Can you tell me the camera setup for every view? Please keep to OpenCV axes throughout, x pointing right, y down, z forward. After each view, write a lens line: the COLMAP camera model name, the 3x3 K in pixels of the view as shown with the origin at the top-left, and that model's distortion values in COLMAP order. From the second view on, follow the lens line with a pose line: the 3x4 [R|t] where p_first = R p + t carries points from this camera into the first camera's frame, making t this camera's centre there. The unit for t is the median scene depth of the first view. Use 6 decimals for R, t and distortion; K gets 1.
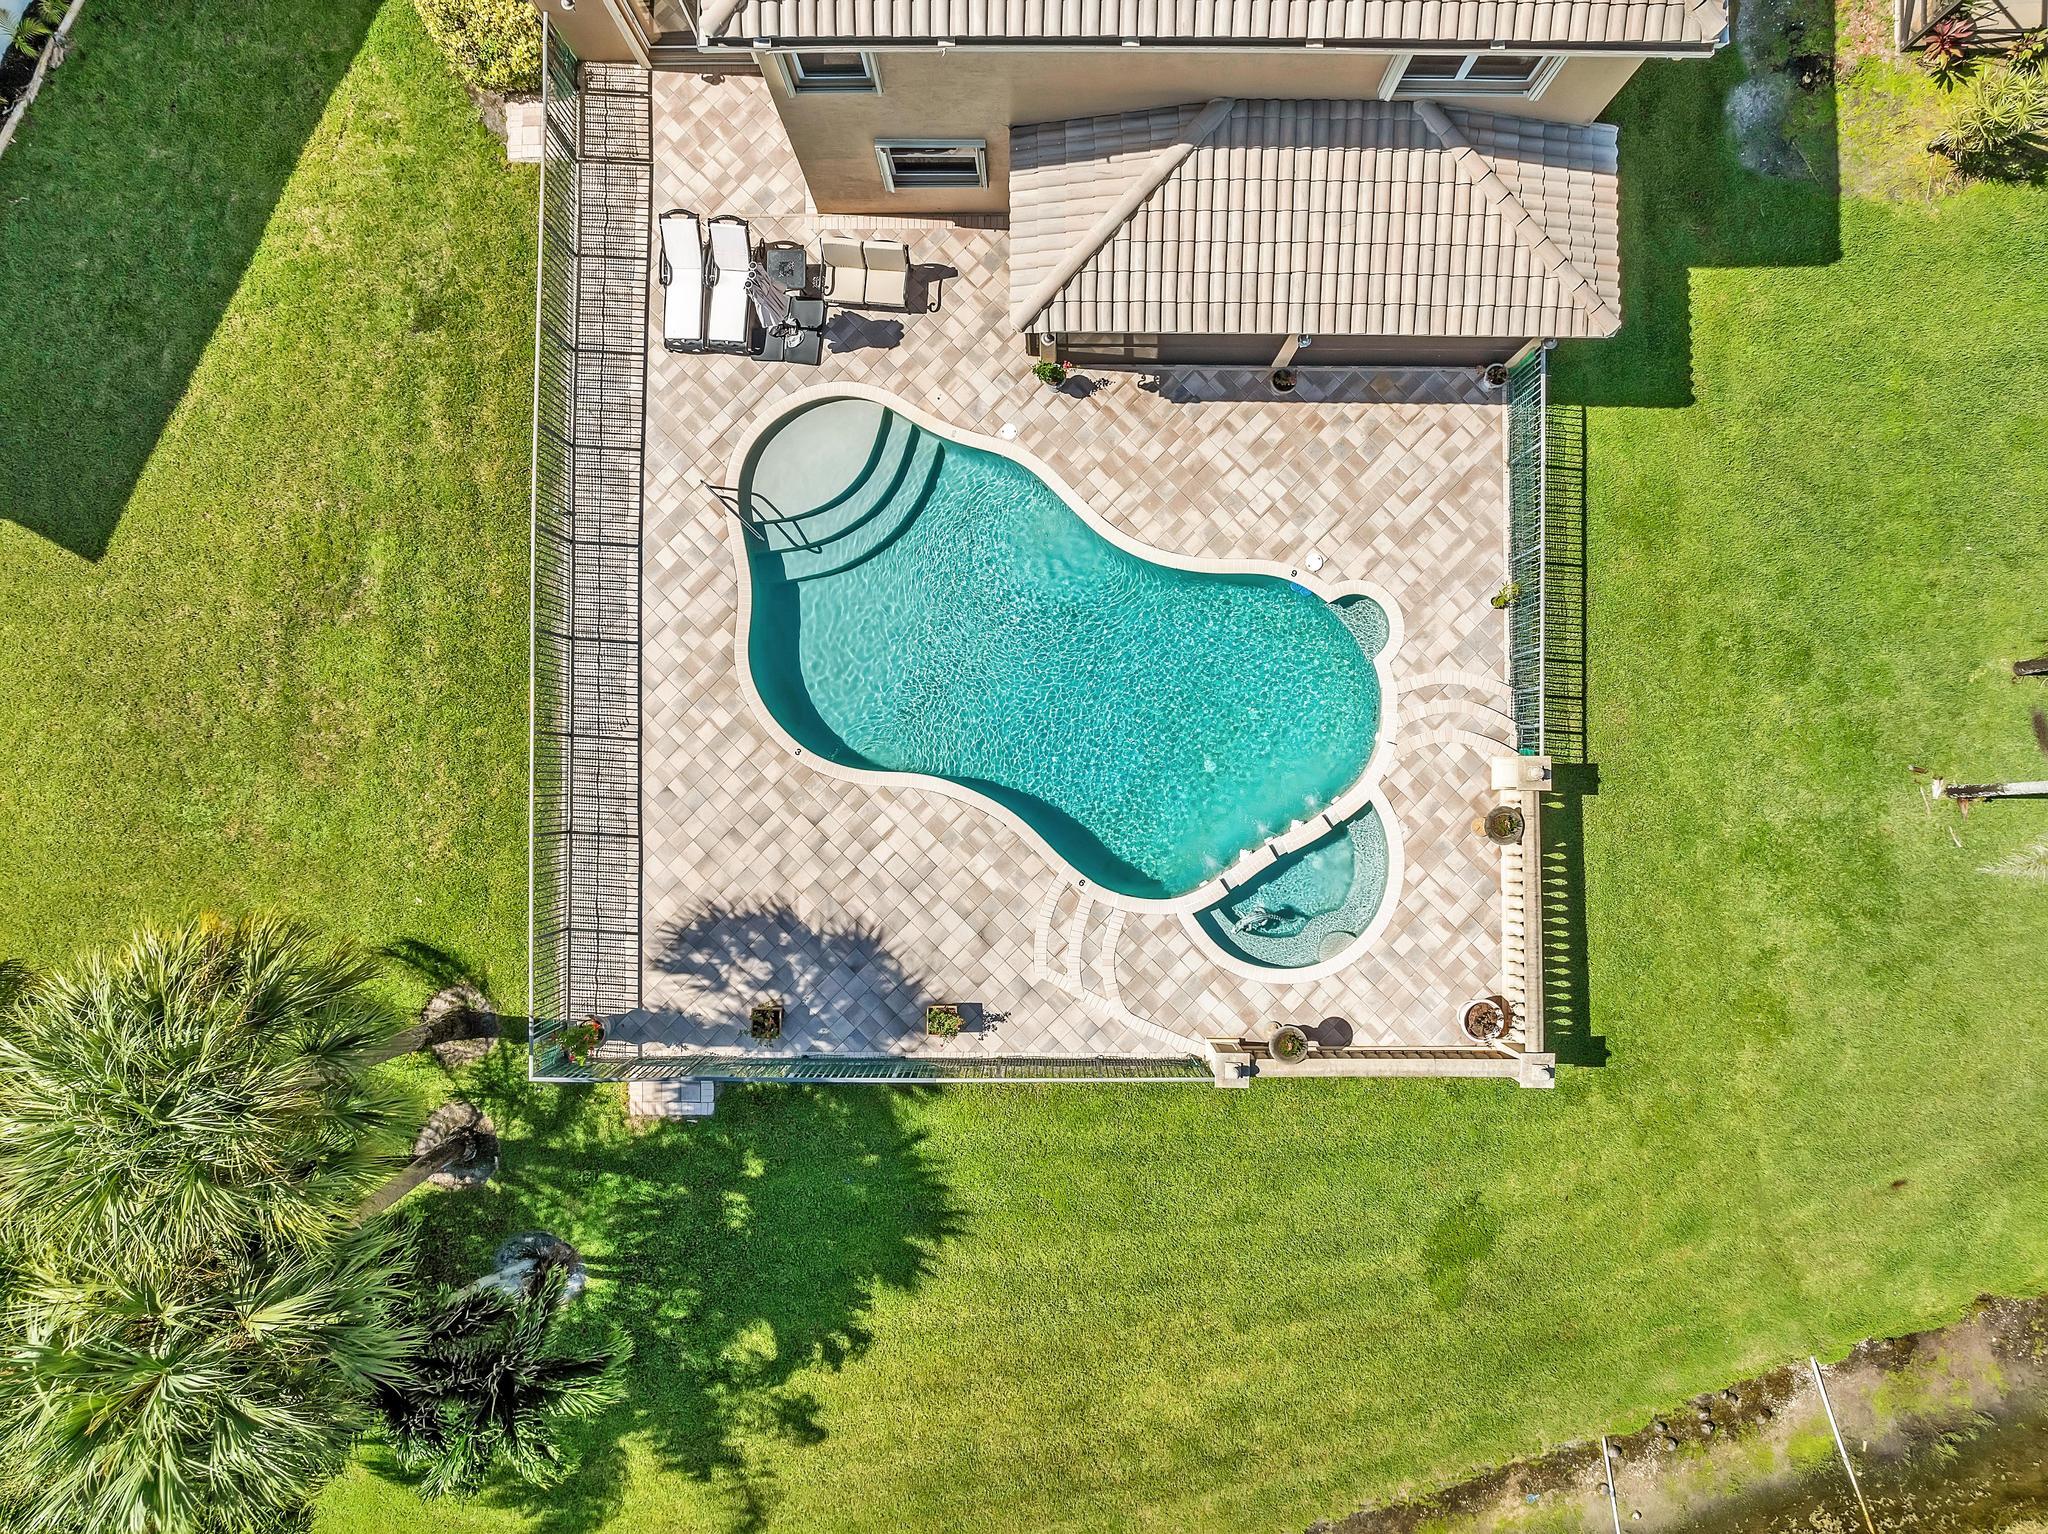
lens RADIAL K [[1451.5, 0, 1035.9], [0, 1451.5, 752.4], [0, 0, 1]] dist [-0.038957, 0.001609]
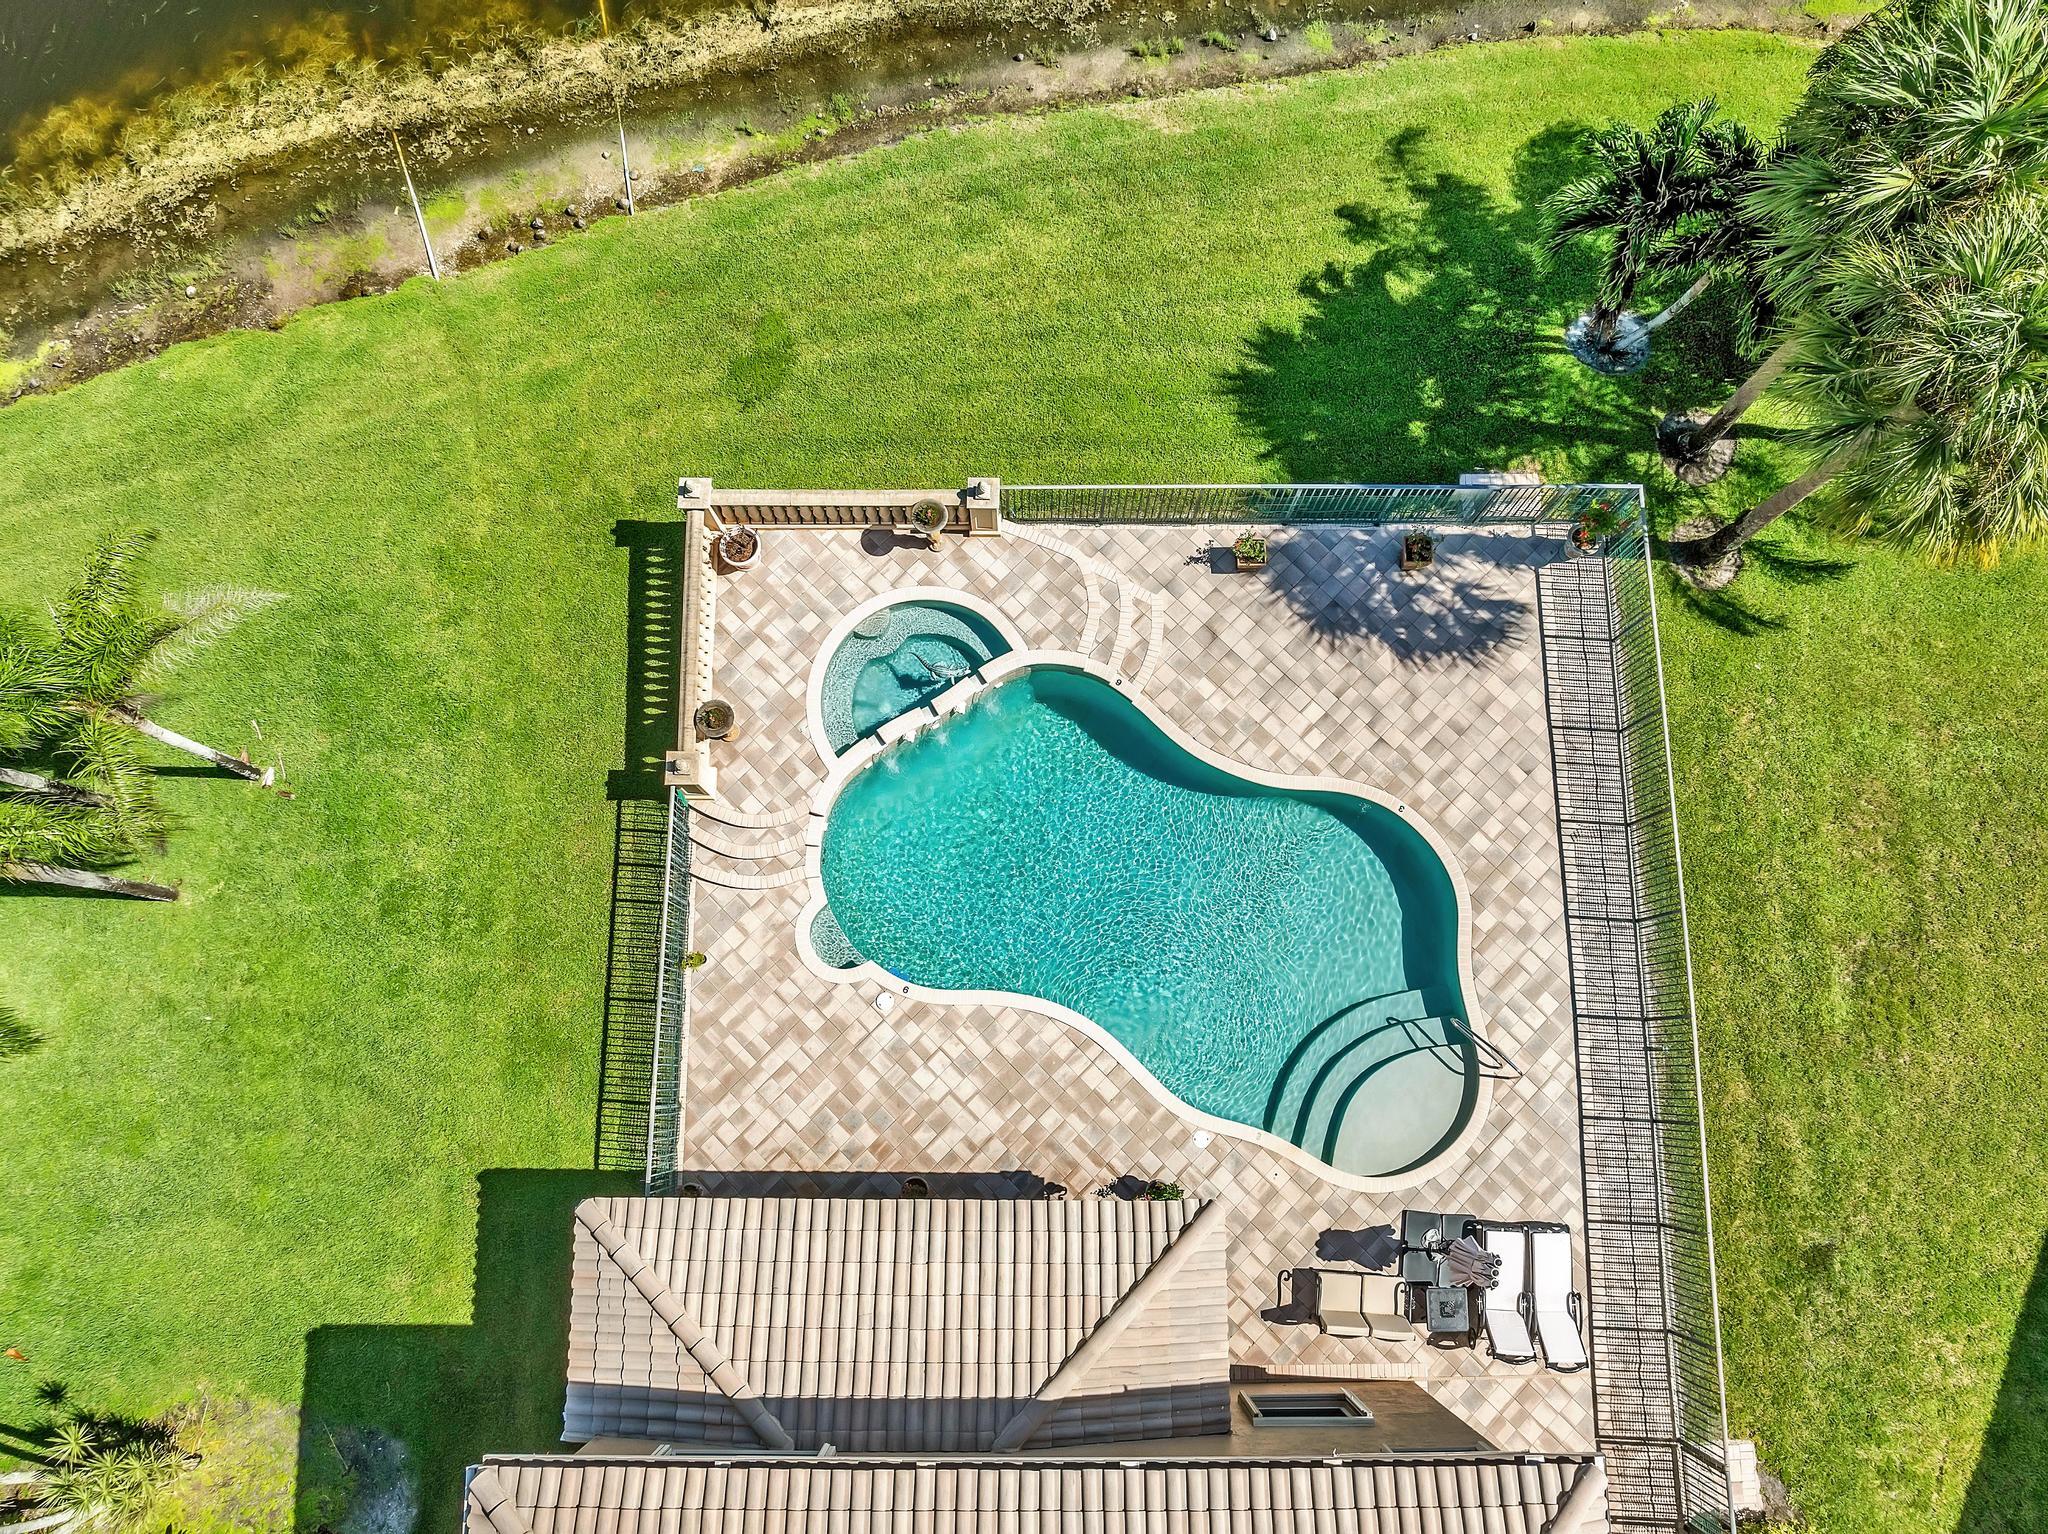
lens RADIAL K [[1451.5, 0, 1035.9], [0, 1451.5, 752.4], [0, 0, 1]] dist [-0.038957, 0.001609]
pose [[-0.999994, 0.002831, -0.002194, 0.092238], [-0.003264, -0.972565, 0.232609, -0.195523], [-0.001476, 0.232615, 0.972568, 0.011517]]
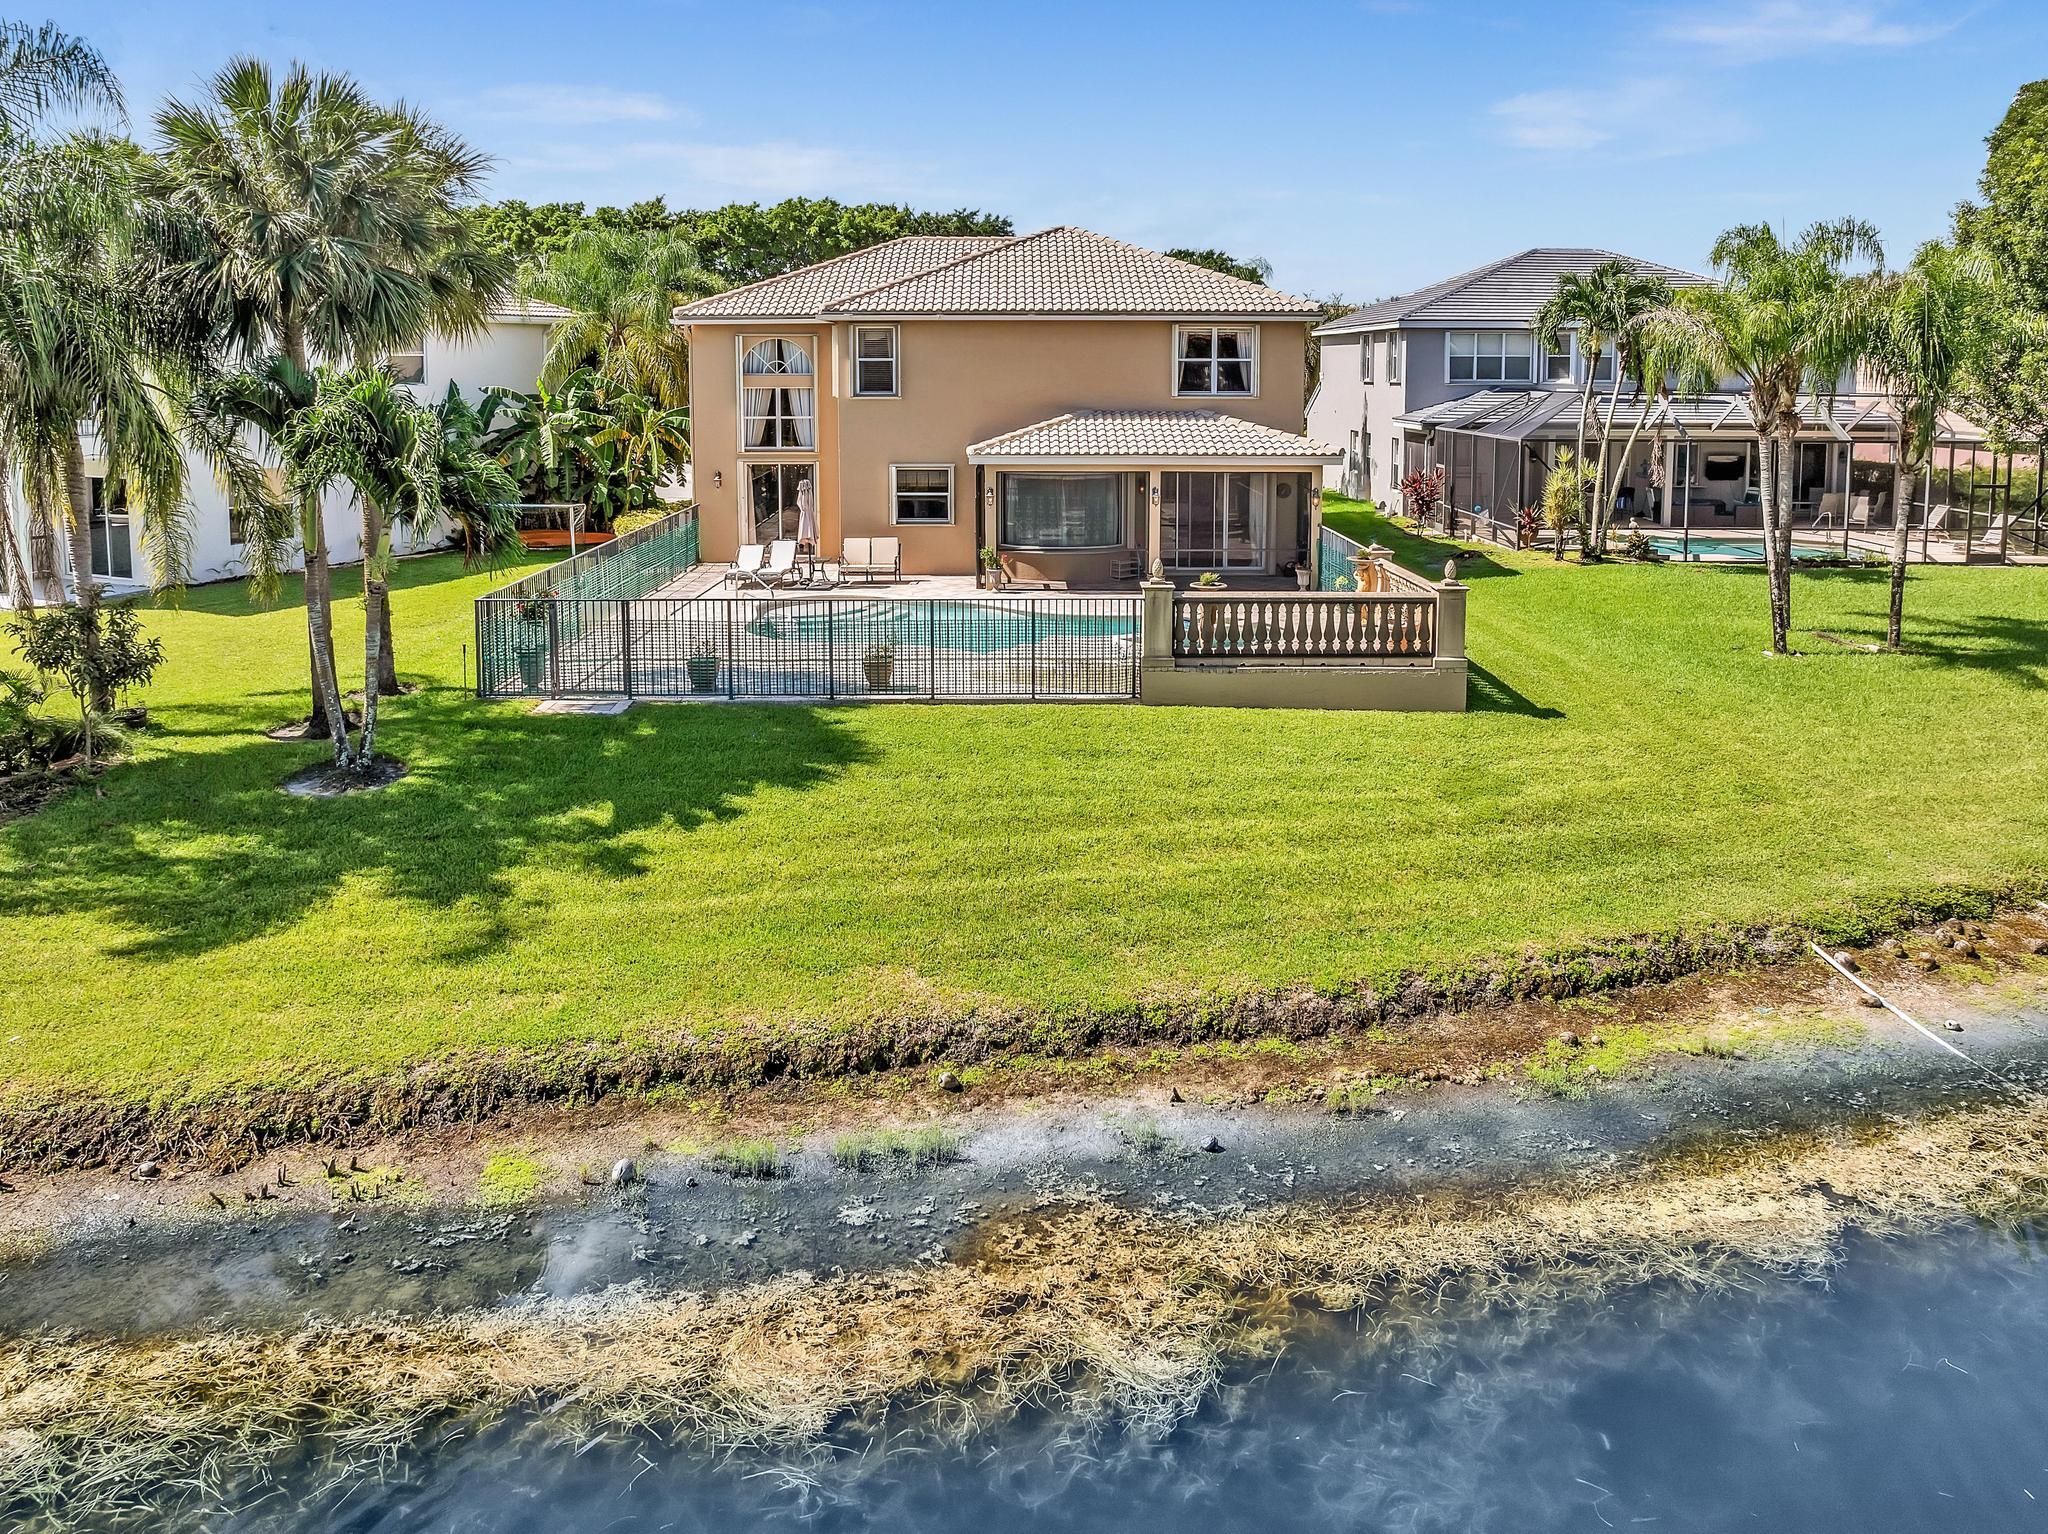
lens RADIAL K [[1503.7, 0, 1031.8], [0, 1503.7, 529.0], [0, 0, 1]] dist [-0.032872, -0.002790]
pose [[0.999904, 0.001762, 0.013720, 0.027742], [0.013422, 0.116342, -0.993119, 1.189767], [-0.003346, 0.993208, 0.116307, 0.769696]]
